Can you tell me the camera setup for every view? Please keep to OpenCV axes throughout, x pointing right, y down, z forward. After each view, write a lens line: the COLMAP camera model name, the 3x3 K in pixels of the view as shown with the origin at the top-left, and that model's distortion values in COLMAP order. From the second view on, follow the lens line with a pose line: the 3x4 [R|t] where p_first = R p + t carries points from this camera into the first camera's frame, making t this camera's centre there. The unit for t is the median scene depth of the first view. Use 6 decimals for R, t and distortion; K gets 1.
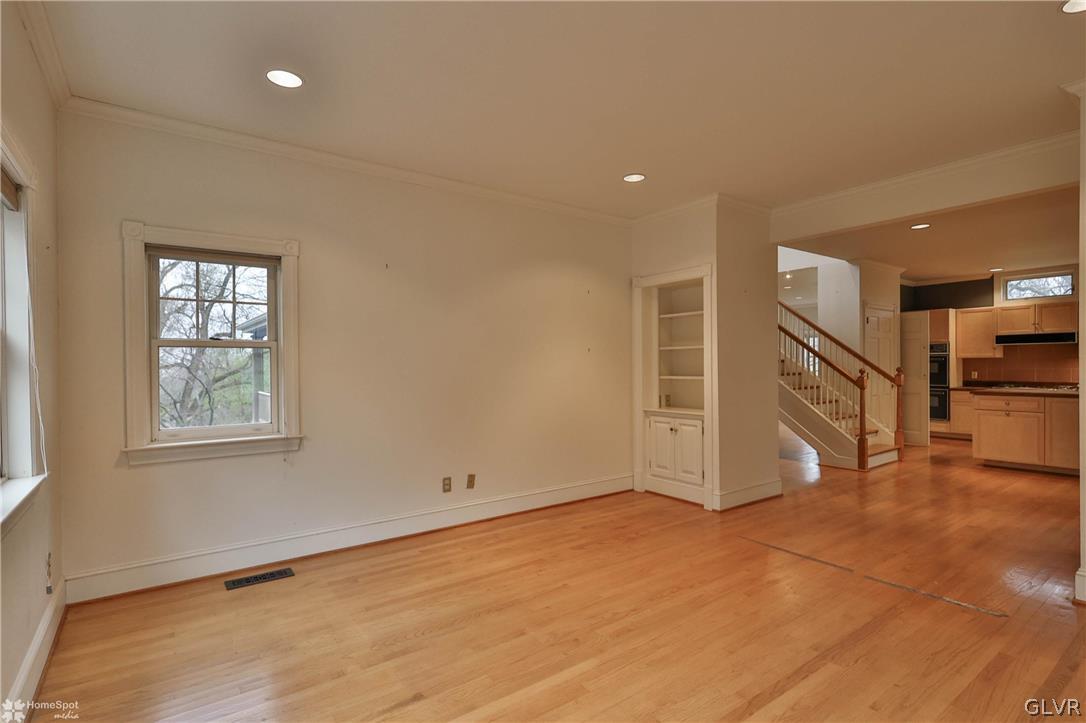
lens RADIAL K [[529.5, 0, 543.5], [0, 529.5, 369.8], [0, 0, 1]] dist [0.000351, 0.000374]
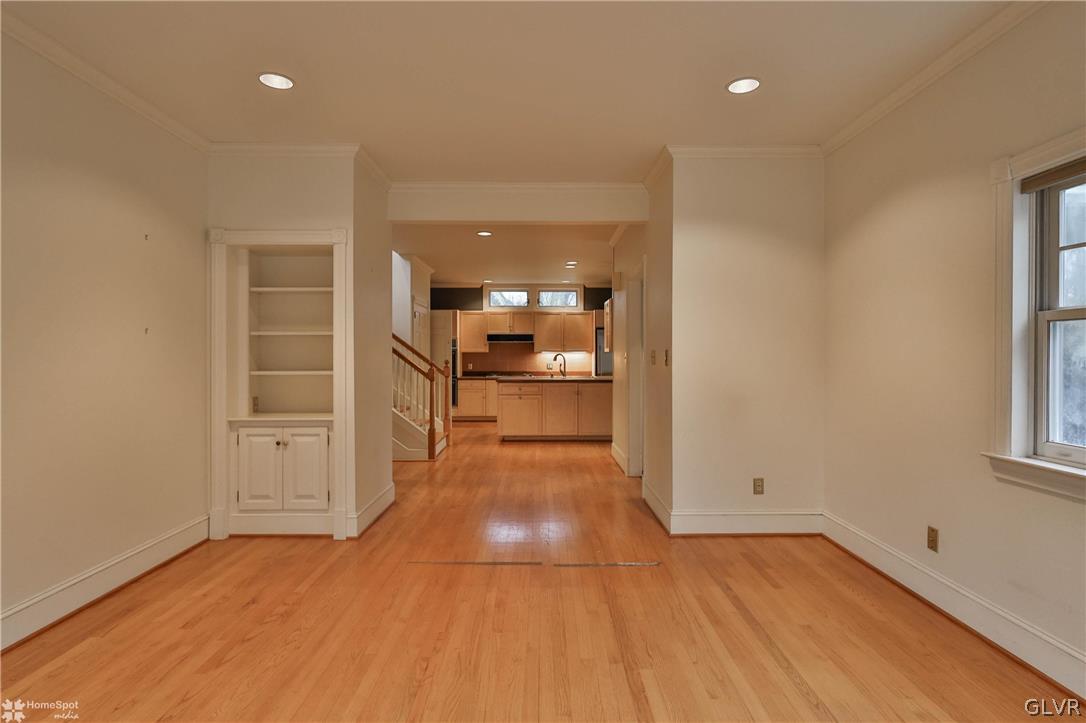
lens RADIAL K [[541.4, 0, 545.4], [0, 541.4, 358.5], [0, 0, 1]] dist [0.002403, 0.000648]
pose [[0.582245, 0.002960, 0.813008, -0.153483], [0.003907, 0.999972, -0.006439, 0.000443], [-0.813004, 0.006926, 0.582217, 0.251885]]
